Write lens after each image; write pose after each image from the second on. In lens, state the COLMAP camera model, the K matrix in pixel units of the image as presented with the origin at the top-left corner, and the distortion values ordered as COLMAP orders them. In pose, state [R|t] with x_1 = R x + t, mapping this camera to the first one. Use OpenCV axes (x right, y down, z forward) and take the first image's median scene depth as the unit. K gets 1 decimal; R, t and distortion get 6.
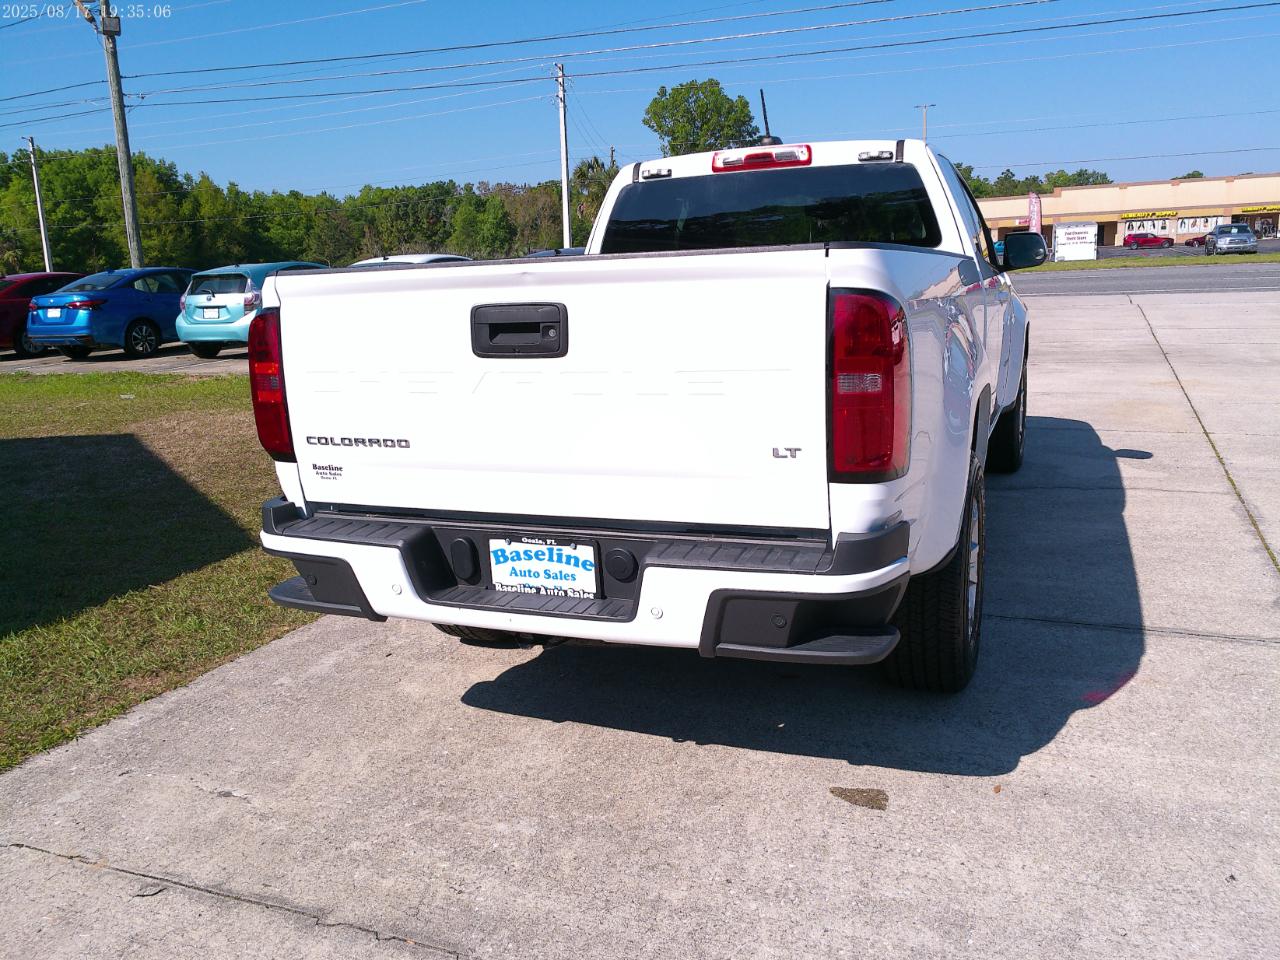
lens RADIAL K [[1031.5, 0, 652.1], [0, 1031.5, 481.5], [0, 0, 1]] dist [0.019663, -0.029939]
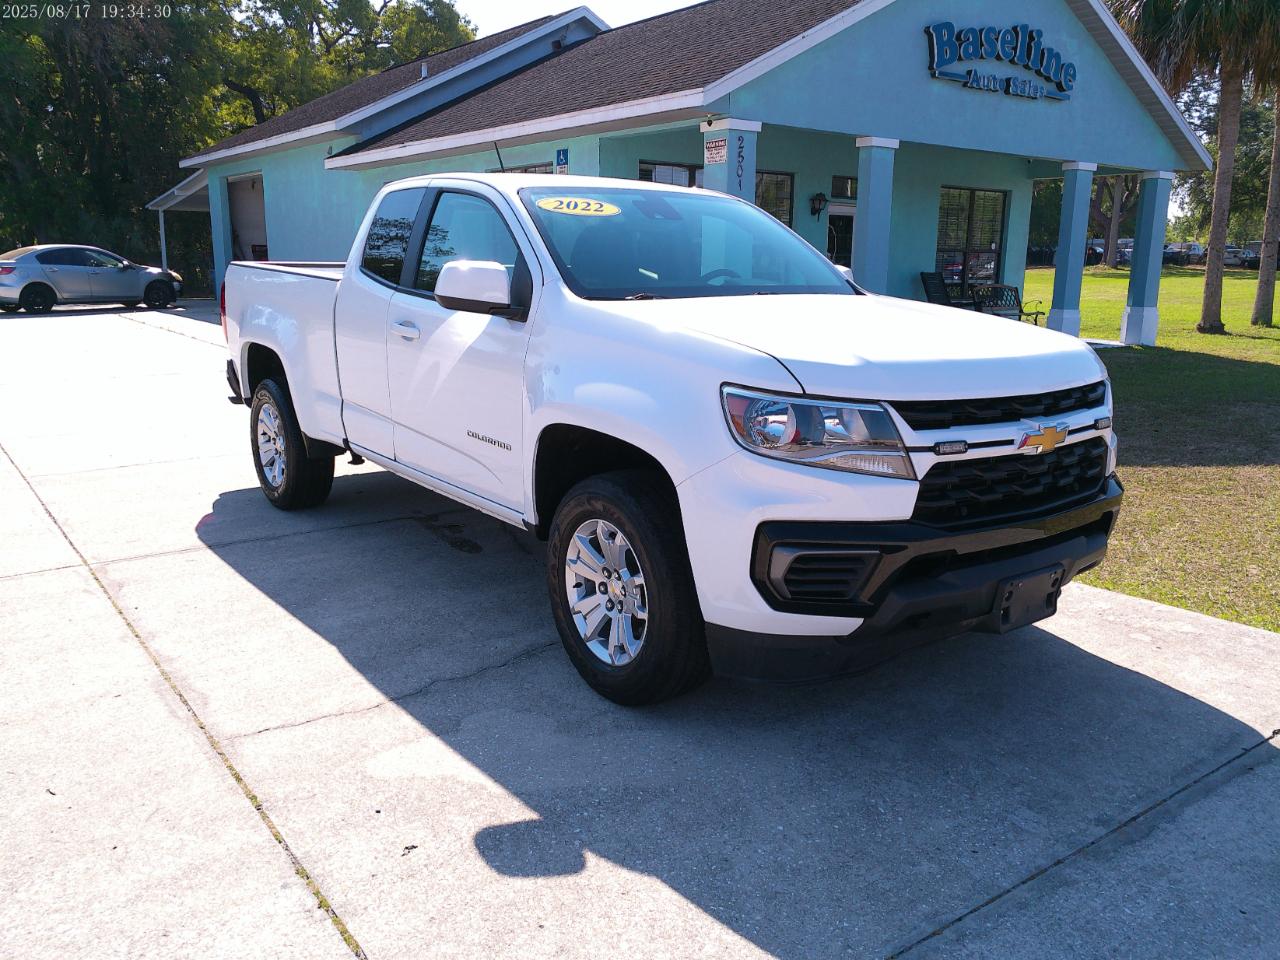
lens RADIAL K [[1031.5, 0, 647.0], [0, 1031.5, 487.1], [0, 0, 1]] dist [0.019663, -0.029939]
pose [[-0.513479, 0.222660, -0.828711, 1.568008], [-0.167991, 0.920977, 0.351539, -0.627207], [0.841498, 0.319724, -0.435498, 2.491326]]
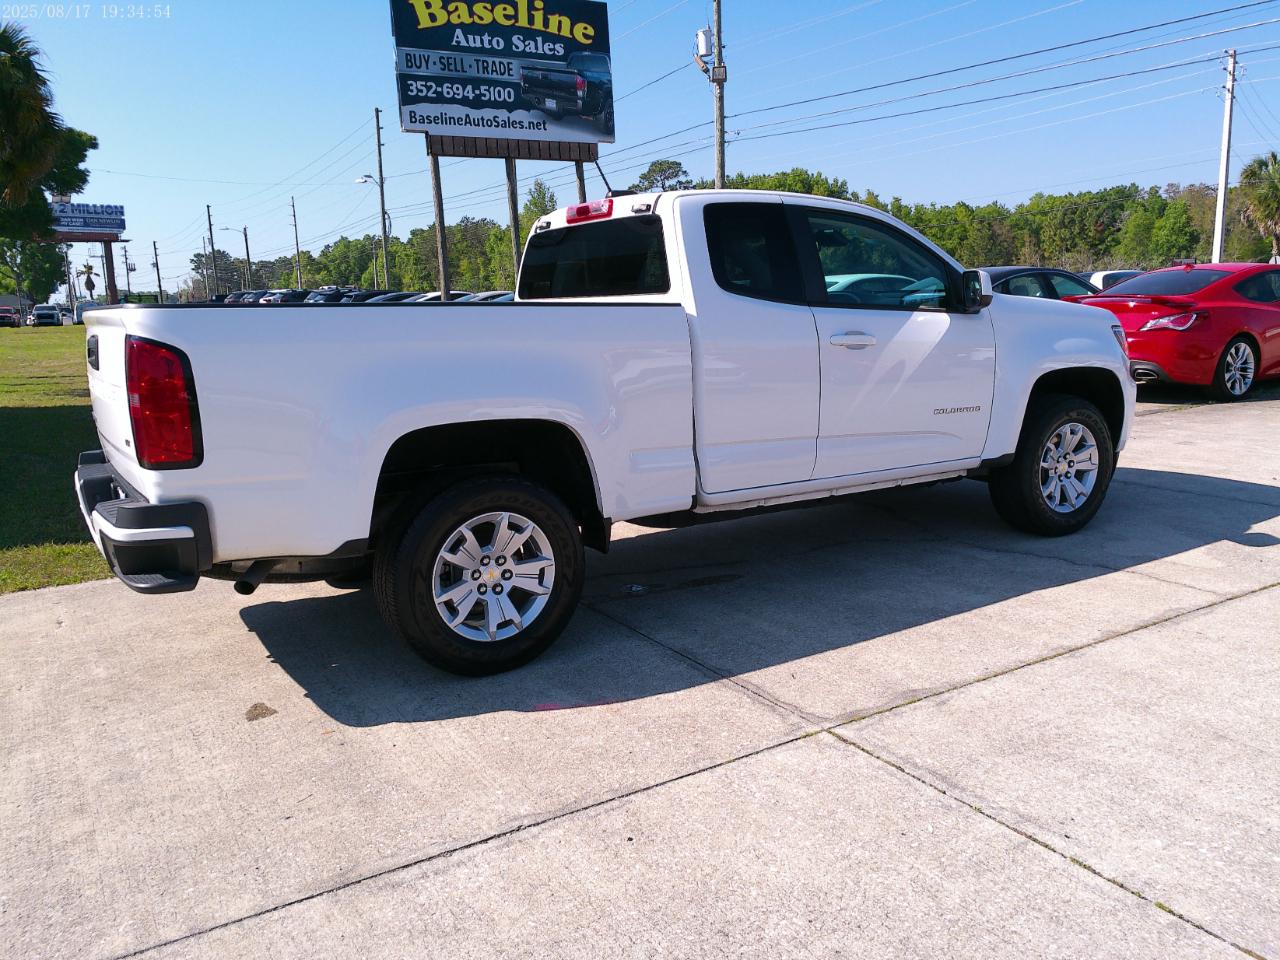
lens RADIAL K [[1031.5, 0, 643.8], [0, 1031.5, 477.9], [0, 0, 1]] dist [0.019663, -0.029939]
pose [[0.809781, 0.115927, -0.575166, 1.148713], [-0.122724, 0.992069, 0.027171, -0.079323], [0.573755, 0.048584, 0.817585, 0.152171]]
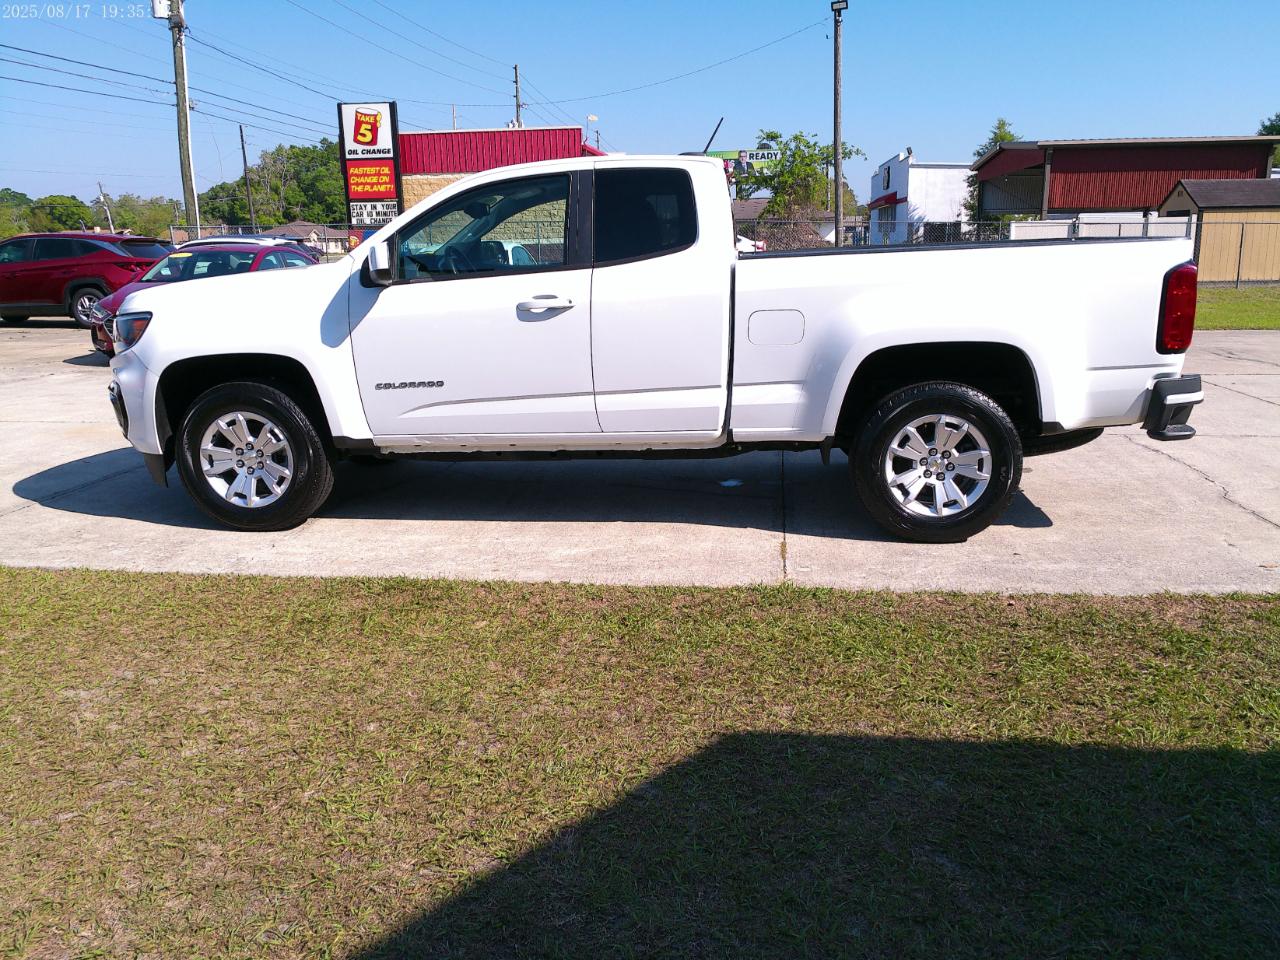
lens RADIAL K [[1031.5, 0, 641.6], [0, 1031.5, 492.8], [0, 0, 1]] dist [0.019663, -0.029939]
pose [[-0.272134, -0.178603, 0.945539, -1.562251], [0.229460, 0.942233, 0.244019, -0.370563], [-0.934501, 0.283369, -0.215431, 2.019434]]
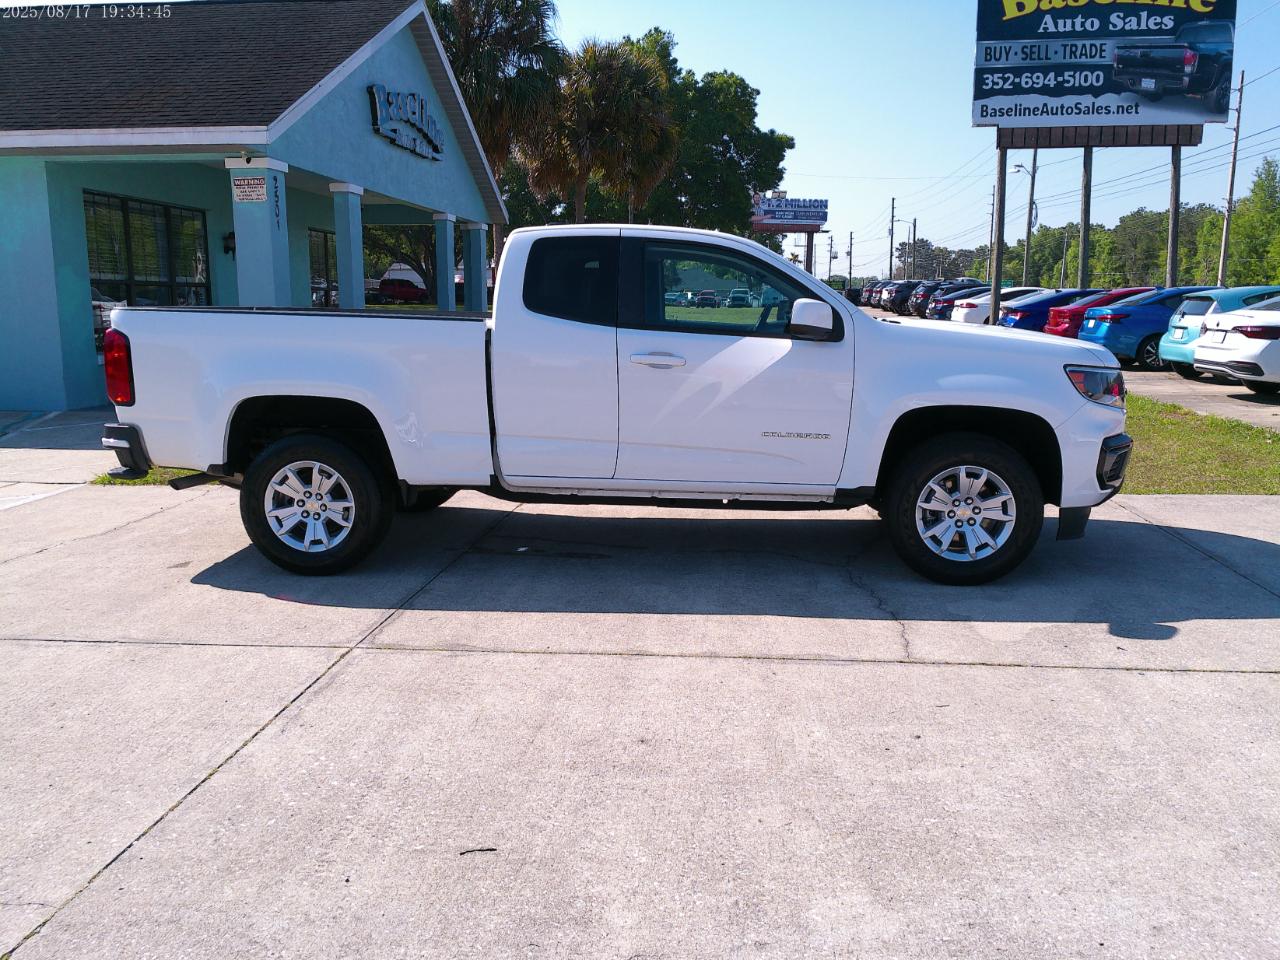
lens RADIAL K [[1031.5, 0, 647.4], [0, 1031.5, 486.0], [0, 0, 1]] dist [0.019663, -0.029939]
pose [[0.294426, 0.212034, -0.931856, 2.089317], [-0.210048, 0.965591, 0.153344, -0.326176], [0.932305, 0.150586, 0.328832, 1.002891]]
